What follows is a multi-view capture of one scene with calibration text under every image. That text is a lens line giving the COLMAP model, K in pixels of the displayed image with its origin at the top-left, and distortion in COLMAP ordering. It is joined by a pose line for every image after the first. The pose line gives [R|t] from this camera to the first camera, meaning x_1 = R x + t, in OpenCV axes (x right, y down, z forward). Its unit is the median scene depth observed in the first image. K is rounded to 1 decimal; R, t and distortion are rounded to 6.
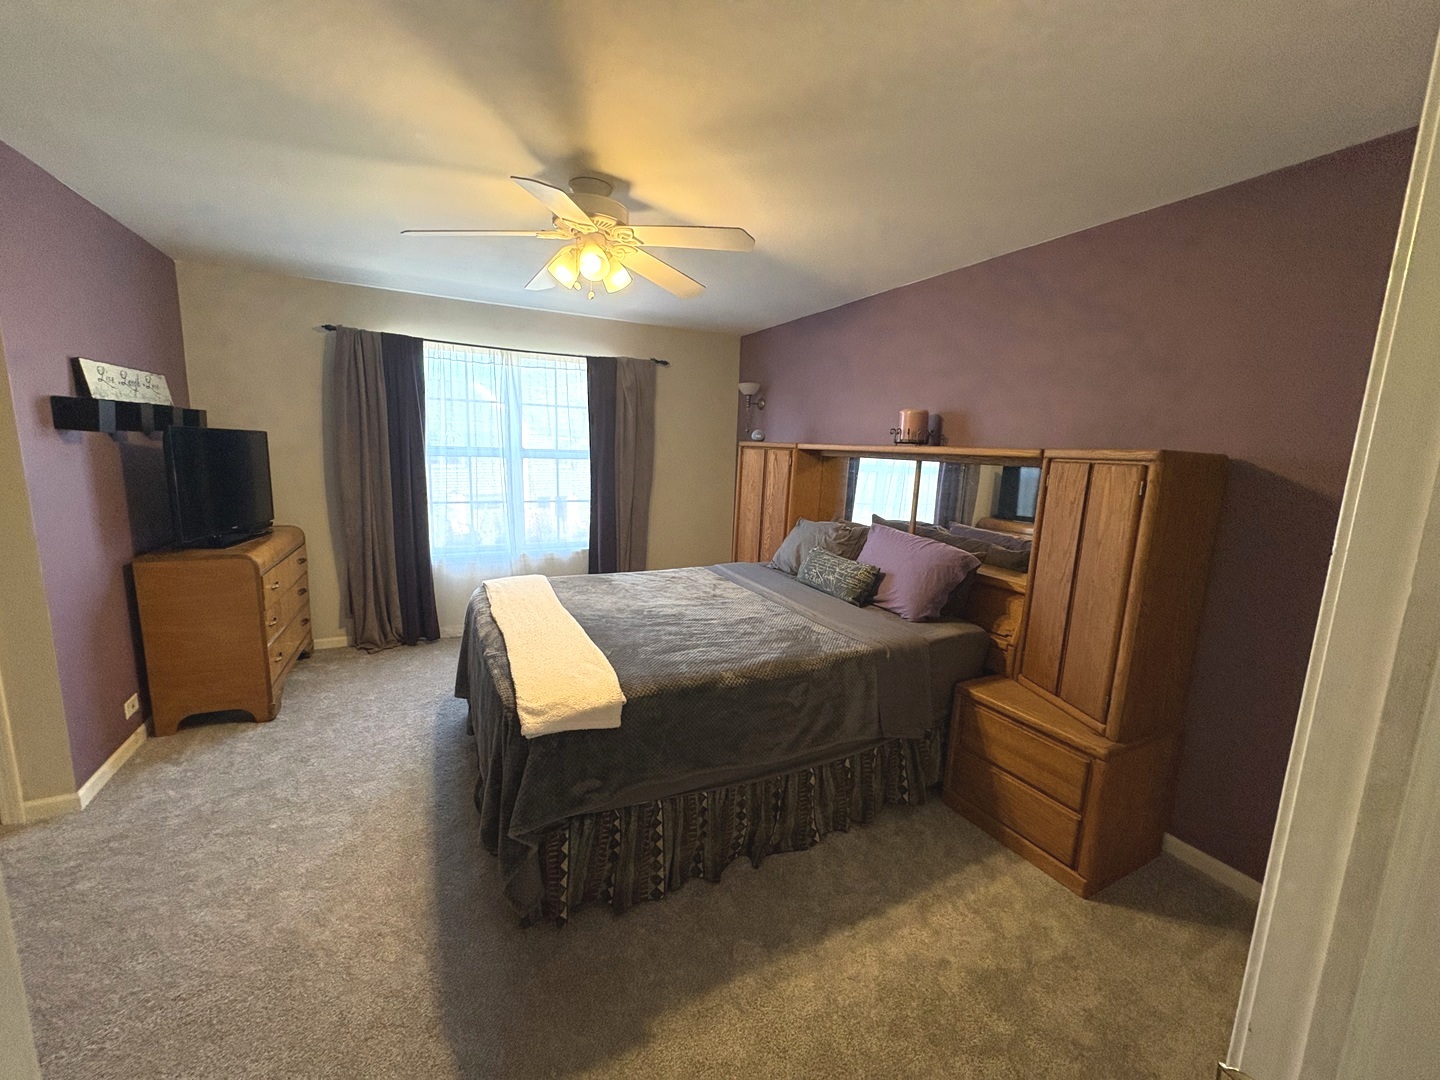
lens RADIAL K [[572.2, 0, 725.1], [0, 572.2, 542.8], [0, 0, 1]] dist [0.003711, 0.000161]
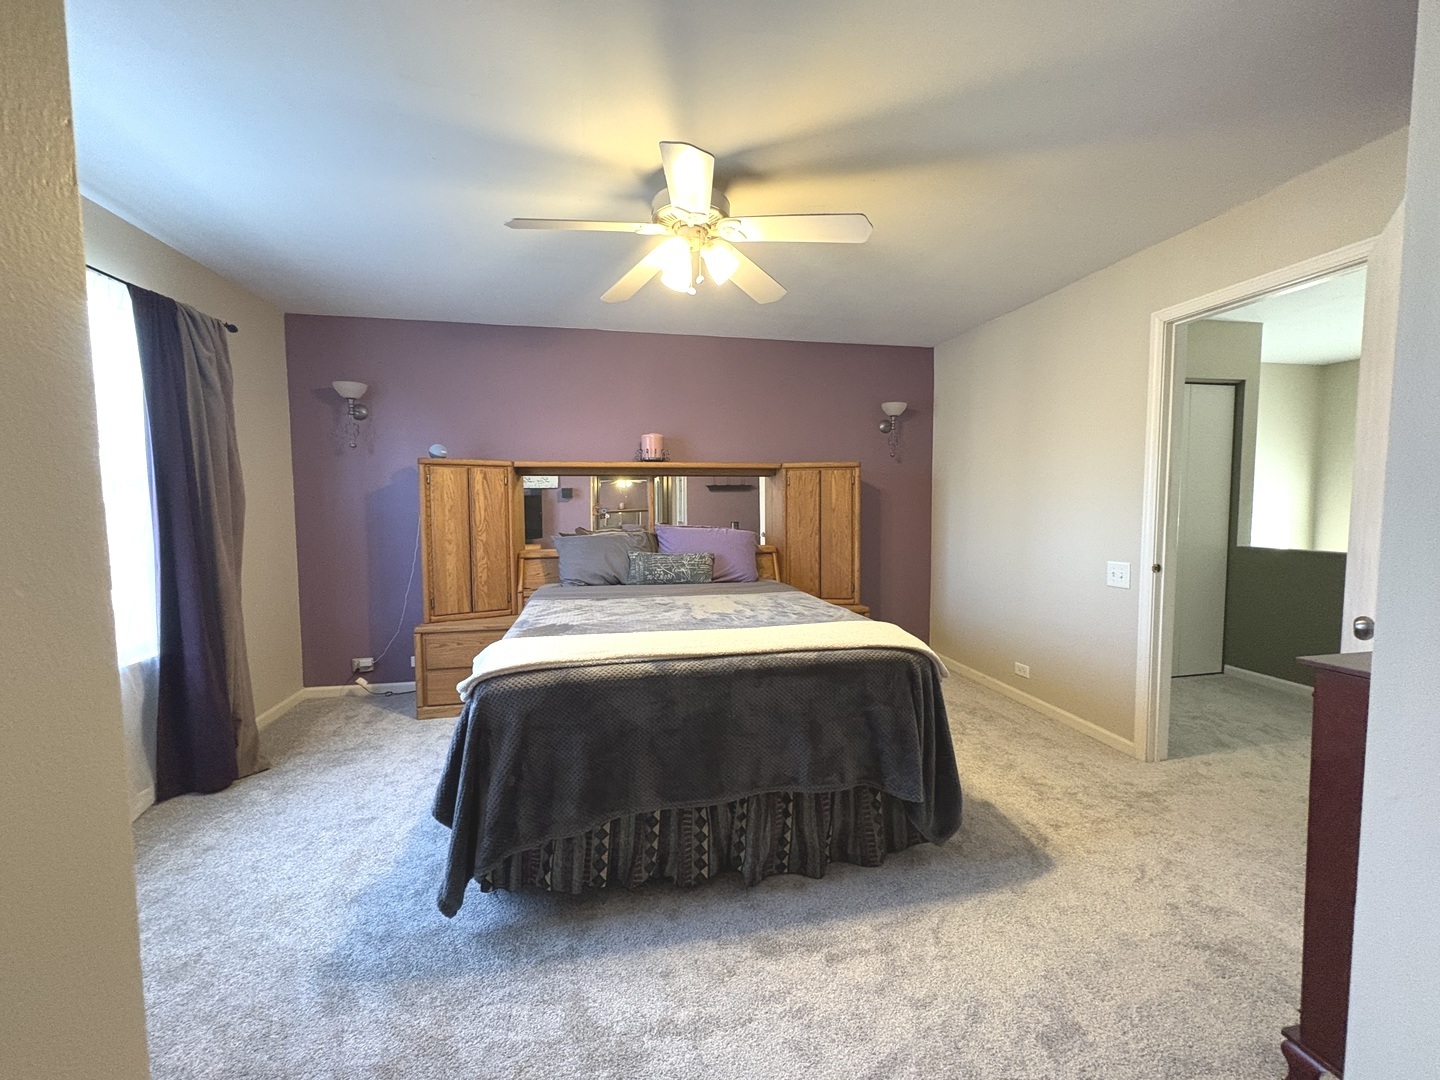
lens RADIAL K [[572.2, 0, 725.9], [0, 572.2, 538.4], [0, 0, 1]] dist [0.003711, 0.000161]
pose [[0.271132, -0.101693, 0.957155, -0.660851], [0.176000, 0.982876, 0.054570, -0.037408], [-0.946315, 0.153663, 0.284387, 0.408579]]
